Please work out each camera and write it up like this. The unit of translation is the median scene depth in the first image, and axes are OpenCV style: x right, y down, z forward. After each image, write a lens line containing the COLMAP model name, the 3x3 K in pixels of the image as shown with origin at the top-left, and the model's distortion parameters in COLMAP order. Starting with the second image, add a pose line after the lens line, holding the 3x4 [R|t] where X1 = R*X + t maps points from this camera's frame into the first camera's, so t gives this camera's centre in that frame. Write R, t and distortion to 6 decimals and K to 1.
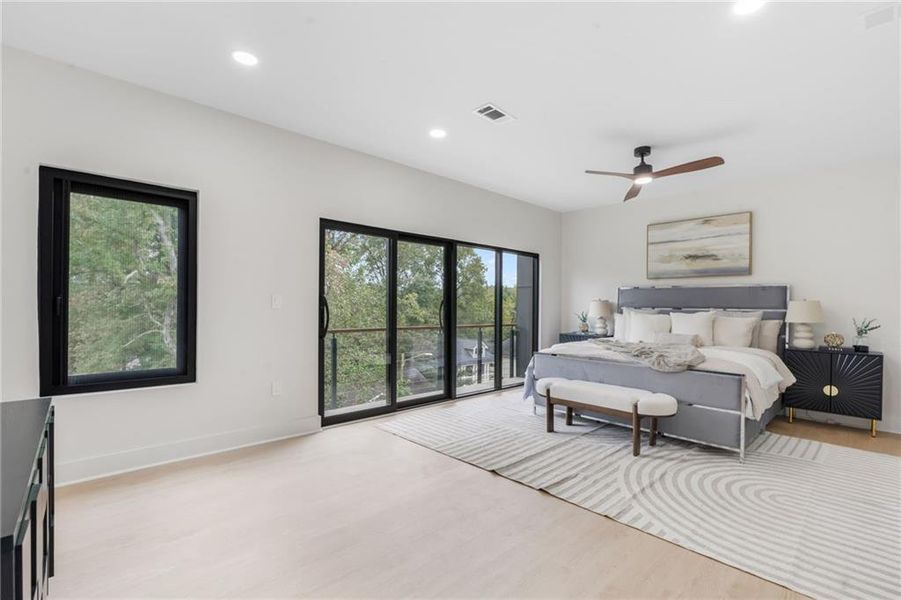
lens RADIAL K [[416.4, 0, 450.5], [0, 416.4, 300.0], [0, 0, 1]] dist [-0.000877, -0.000247]
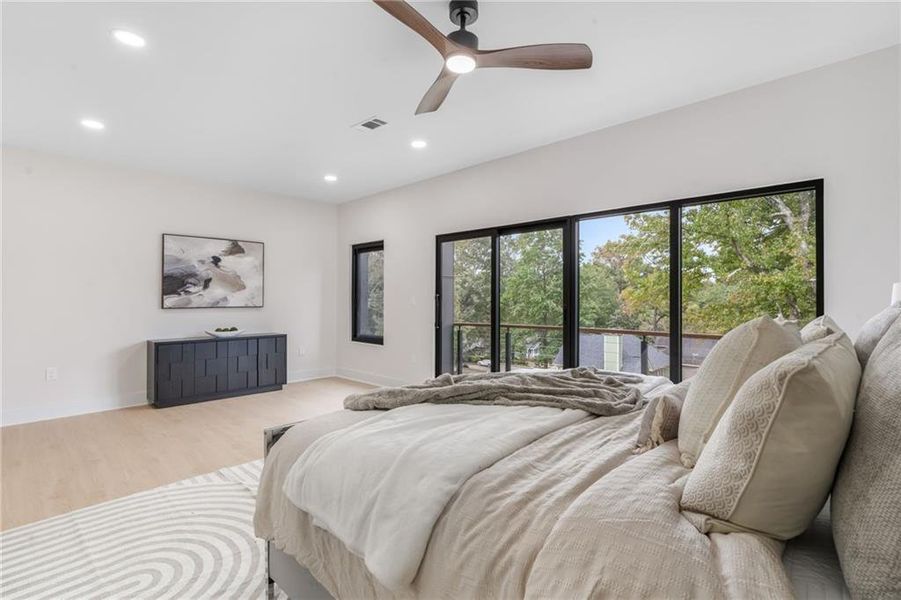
lens RADIAL K [[423.1, 0, 450.5], [0, 423.1, 300.0], [0, 0, 1]] dist [-0.002316, 0.000384]
pose [[0.047500, -0.003408, -0.998865, 0.951839], [0.010885, 0.999937, -0.002894, 0.008906], [0.998812, -0.010735, 0.047534, 0.919695]]
